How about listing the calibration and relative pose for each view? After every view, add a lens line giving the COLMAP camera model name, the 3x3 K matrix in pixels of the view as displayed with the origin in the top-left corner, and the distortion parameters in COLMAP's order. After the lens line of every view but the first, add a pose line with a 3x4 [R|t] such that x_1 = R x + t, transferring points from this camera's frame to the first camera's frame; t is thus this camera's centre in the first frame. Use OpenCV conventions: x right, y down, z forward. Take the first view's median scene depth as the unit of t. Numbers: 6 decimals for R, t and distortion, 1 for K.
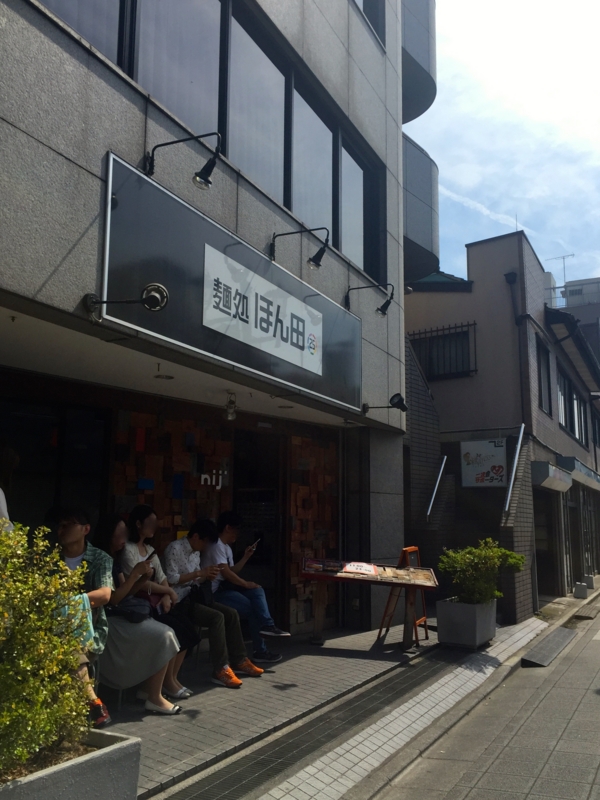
lens RADIAL K [[685.3, 0, 300.6], [0, 685.3, 403.3], [0, 0, 1]] dist [0.071783, -0.138804]
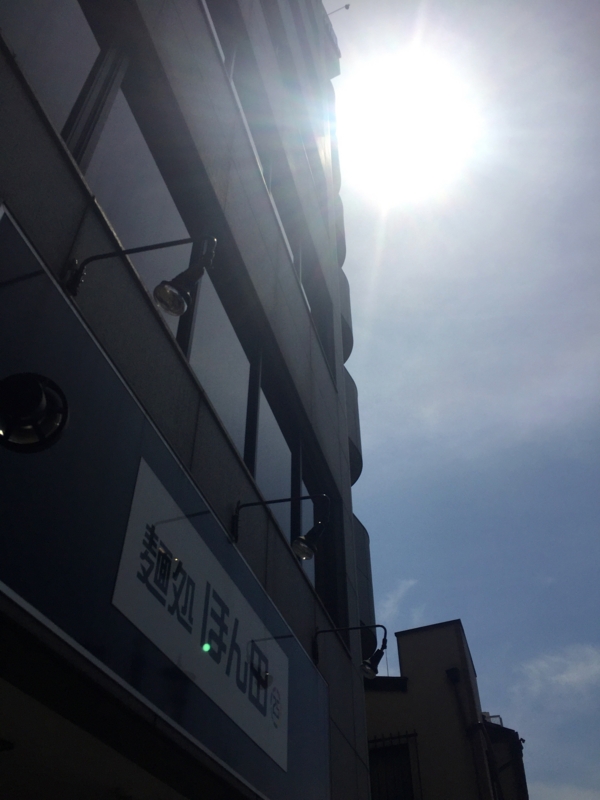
lens RADIAL K [[685.3, 0, 305.4], [0, 685.3, 398.2], [0, 0, 1]] dist [0.071783, -0.138804]
pose [[0.983576, 0.111326, 0.142075, -0.079956], [-0.013756, 0.831081, -0.555981, 0.023158], [-0.179971, 0.544895, 0.818963, 0.433618]]
